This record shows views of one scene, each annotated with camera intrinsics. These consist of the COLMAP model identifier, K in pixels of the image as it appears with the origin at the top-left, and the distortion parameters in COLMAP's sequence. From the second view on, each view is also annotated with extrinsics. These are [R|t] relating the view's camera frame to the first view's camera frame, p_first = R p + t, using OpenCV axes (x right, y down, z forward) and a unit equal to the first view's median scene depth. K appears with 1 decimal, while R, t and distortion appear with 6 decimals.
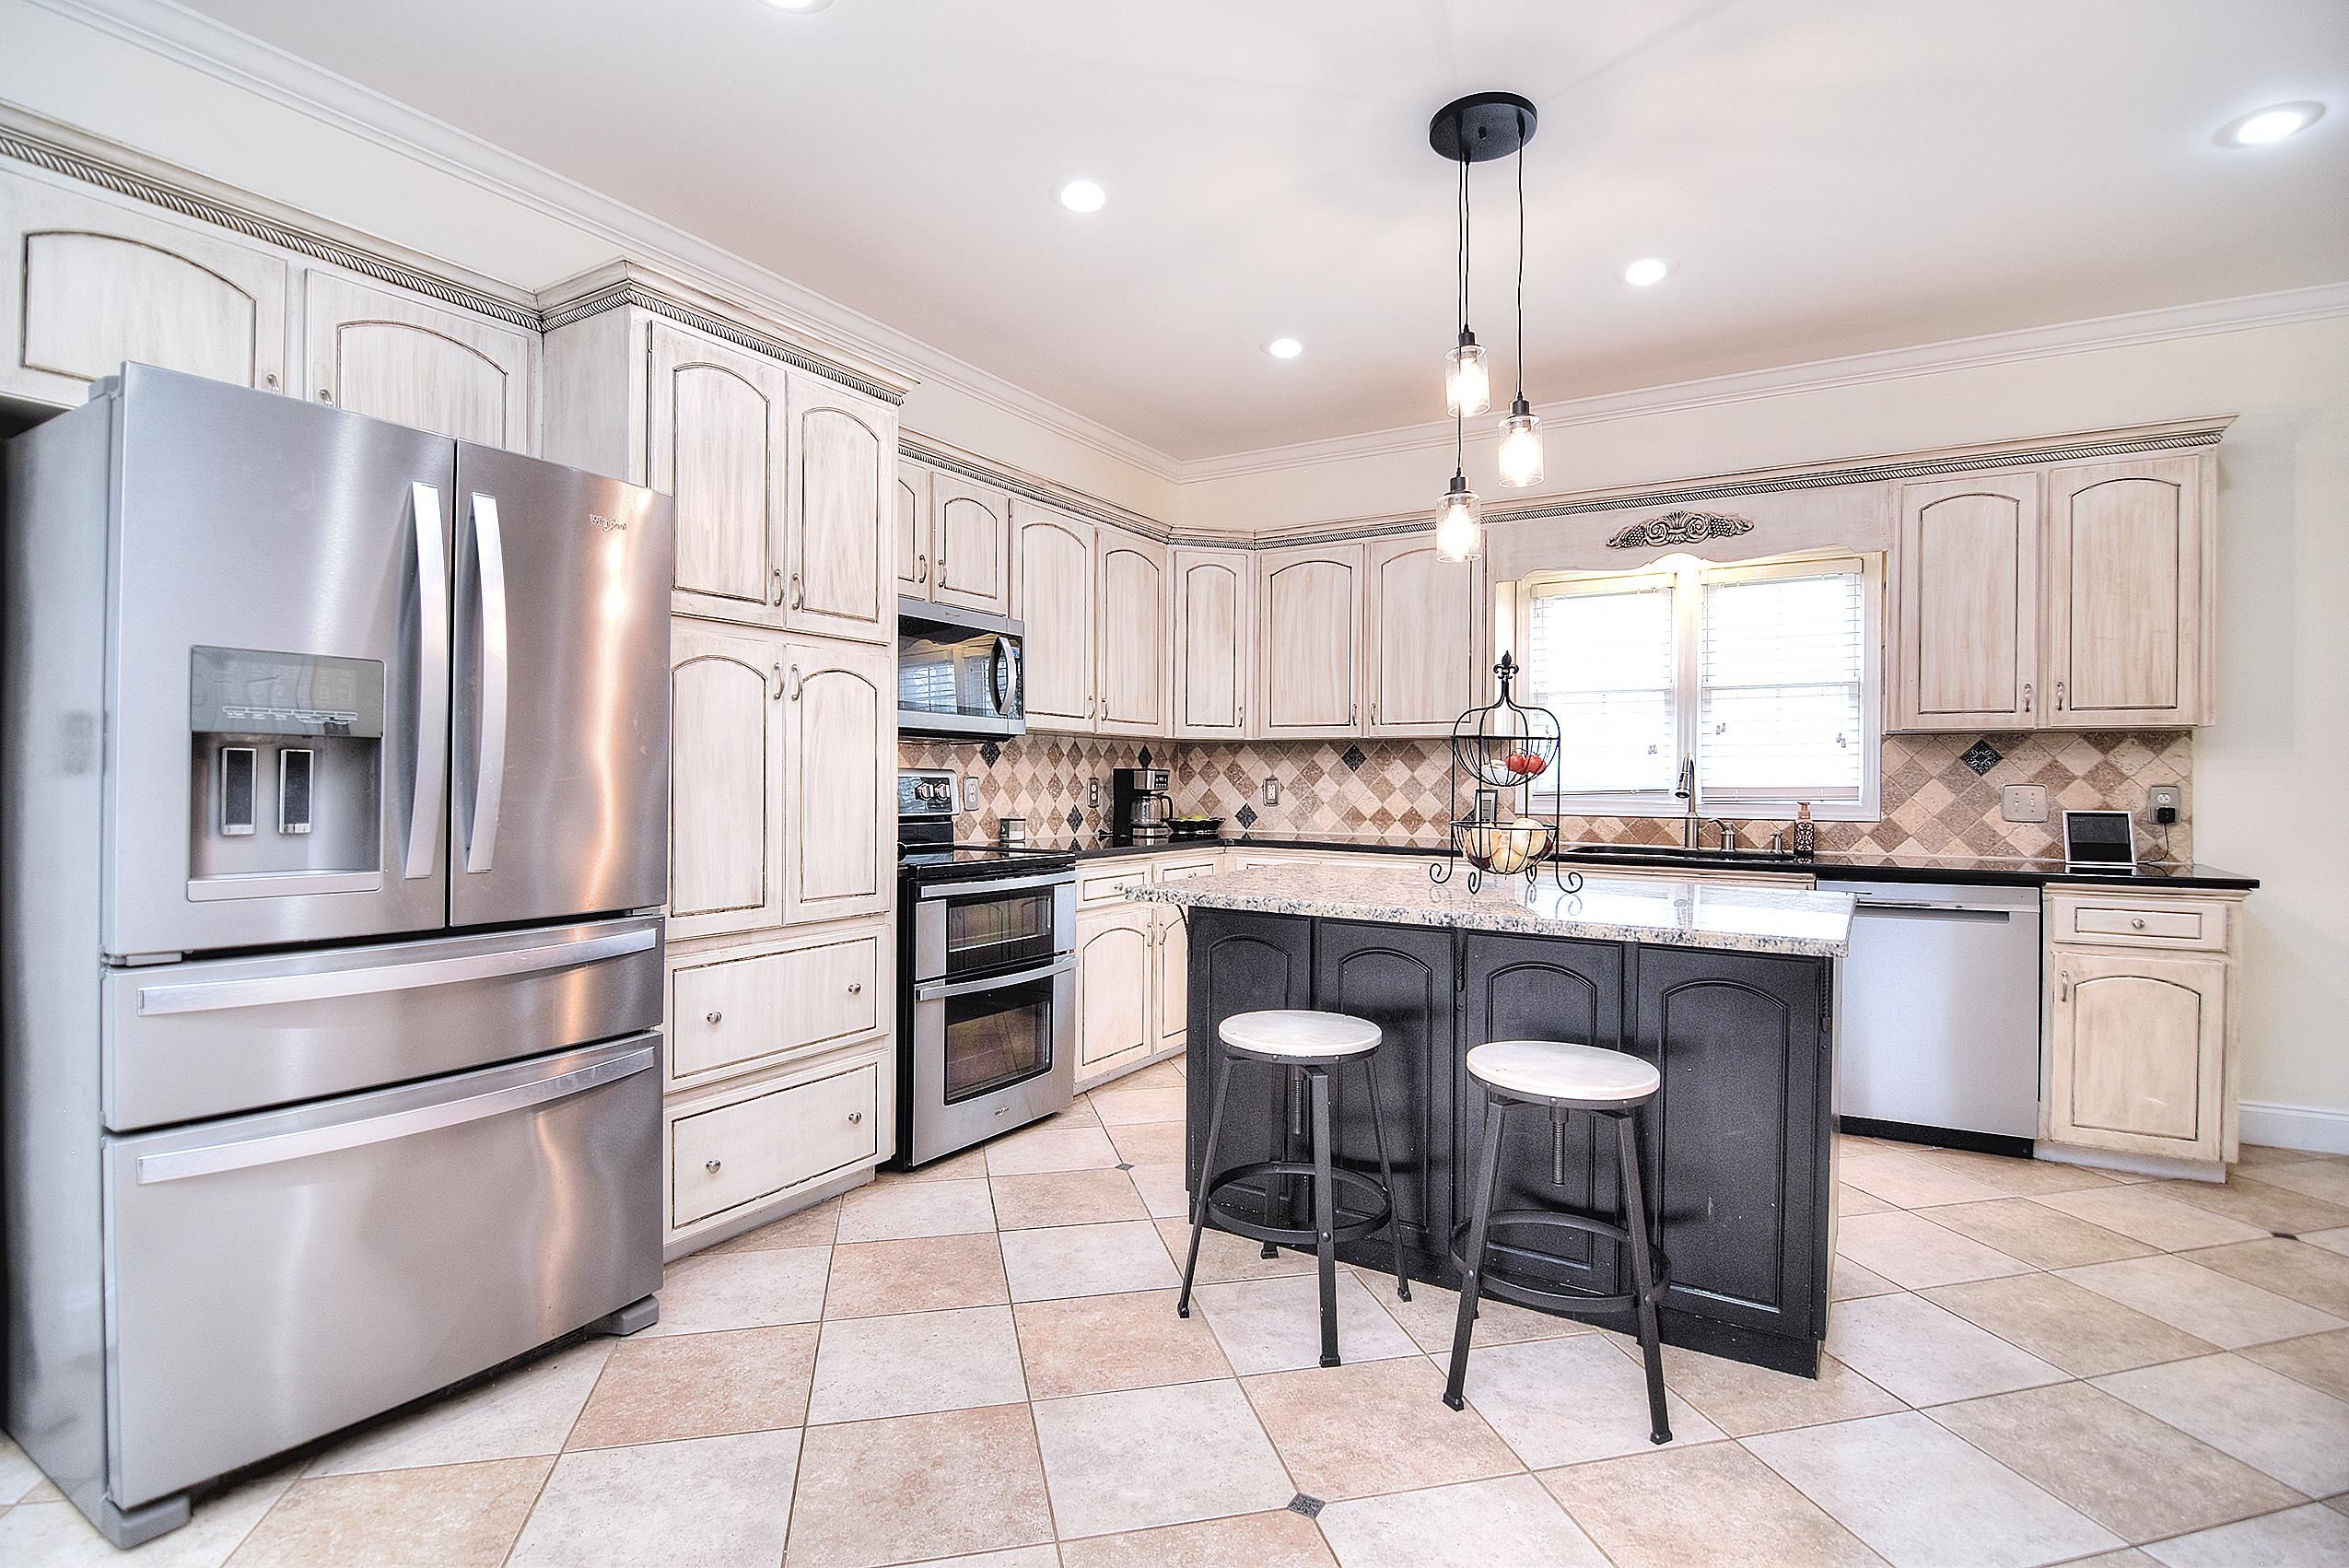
lens RADIAL K [[1136.4, 0, 1174.2], [0, 1136.4, 791.2], [0, 0, 1]] dist [-0.003111, 0.000576]
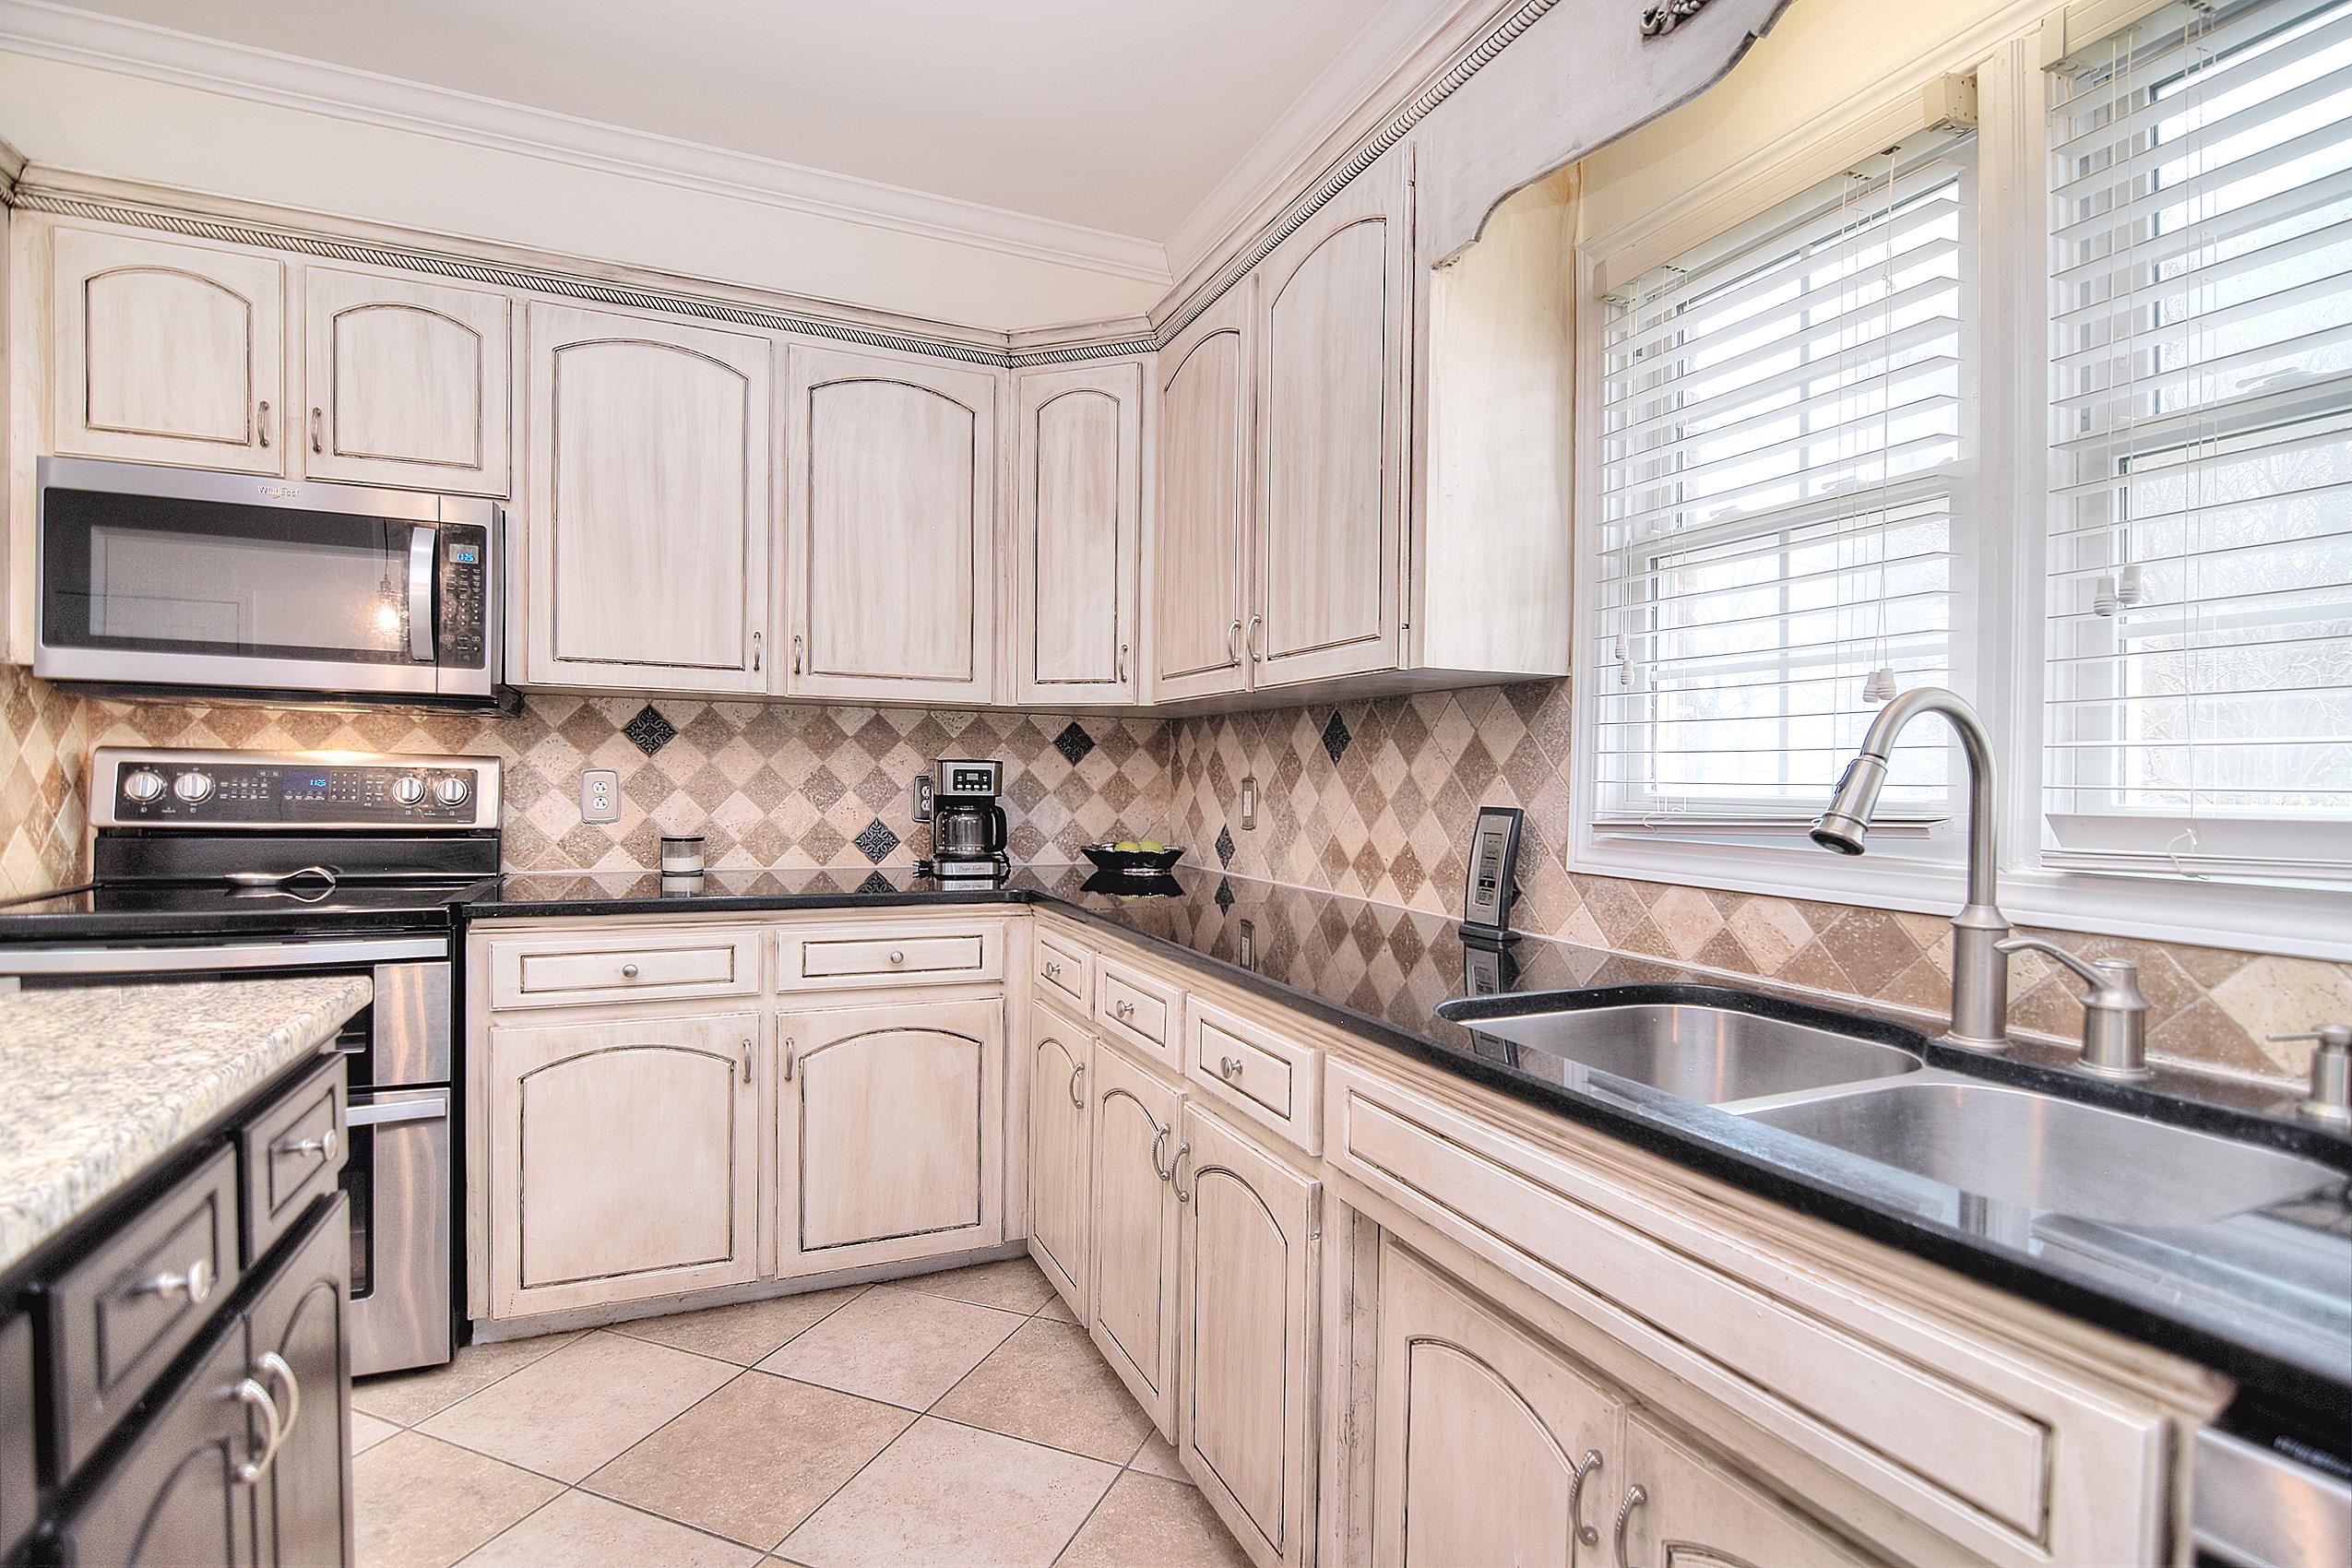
lens RADIAL K [[1137.8, 0, 1172.2], [0, 1137.8, 805.4], [0, 0, 1]] dist [-0.003111, 0.000576]
pose [[0.817866, 0.020784, -0.575033, 0.404997], [-0.017803, 0.999783, 0.010816, -0.004346], [0.575133, 0.001391, 0.818059, 0.593954]]
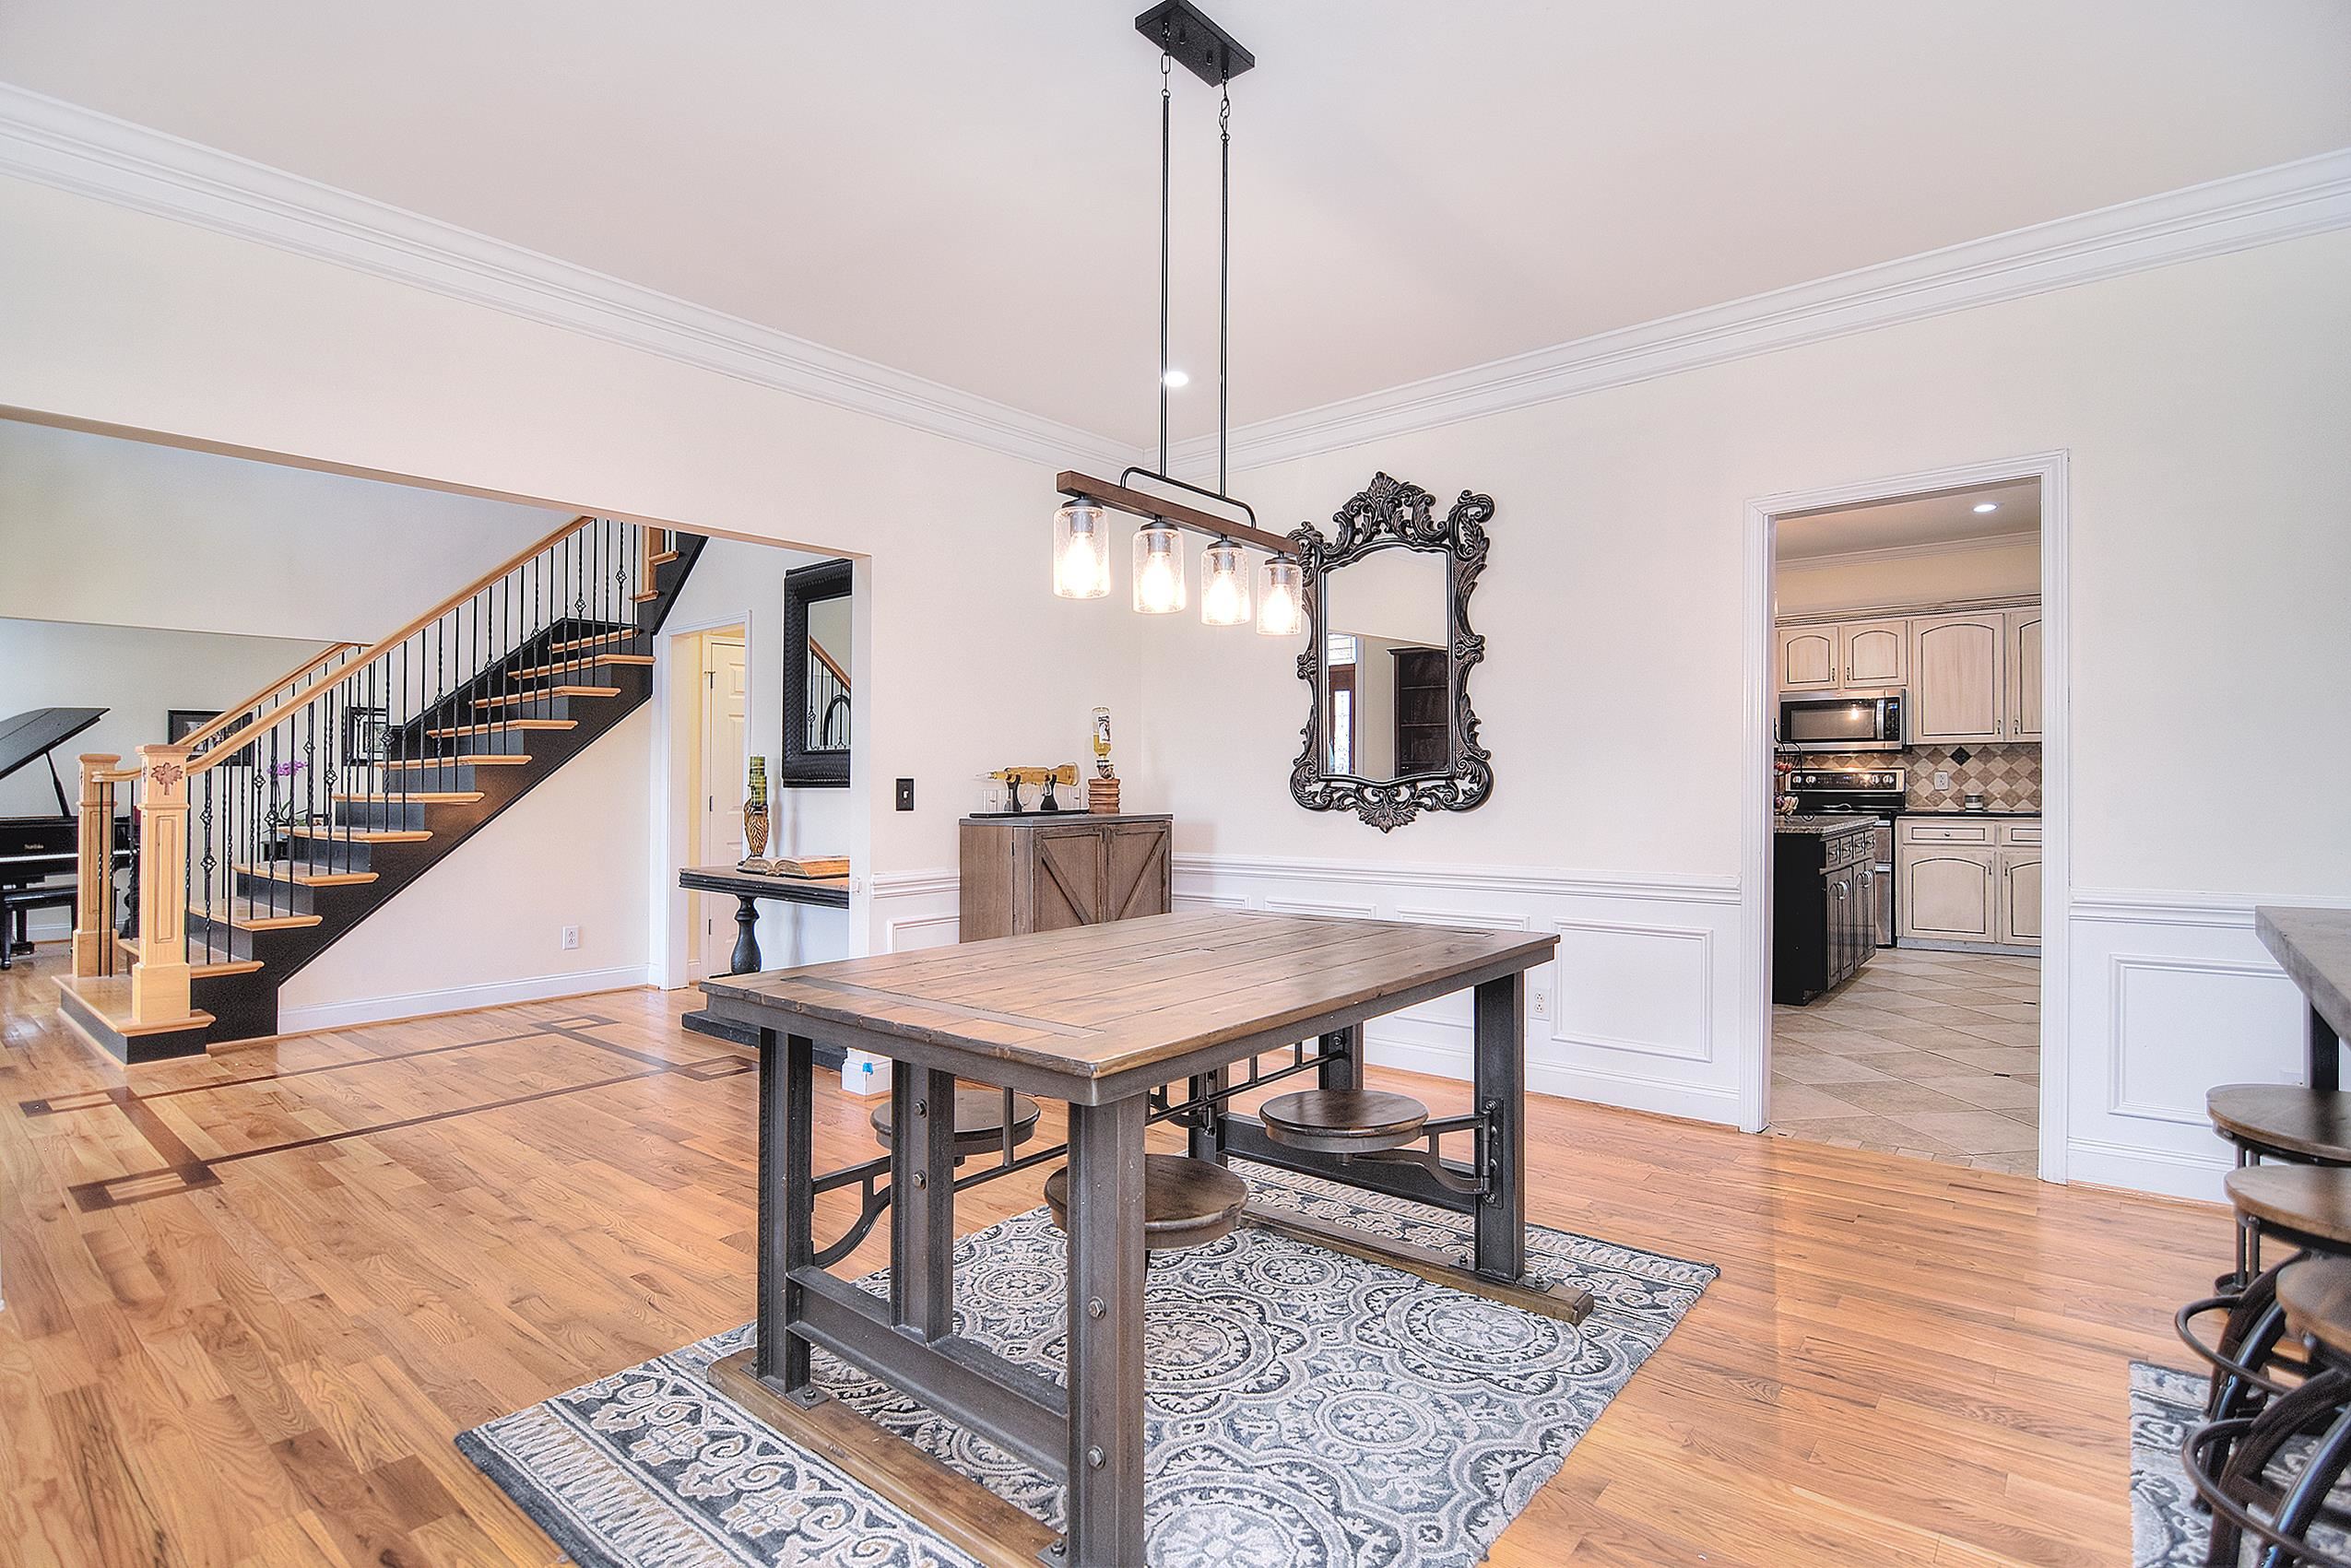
lens RADIAL K [[1137.3, 0, 1180.4], [0, 1137.3, 784.5], [0, 0, 1]] dist [-0.003111, 0.000576]
pose [[-0.133398, 0.001072, -0.991062, 1.551291], [-0.001774, 0.999998, 0.001320, 0.006908], [0.991061, 0.001934, -0.133395, 0.056544]]
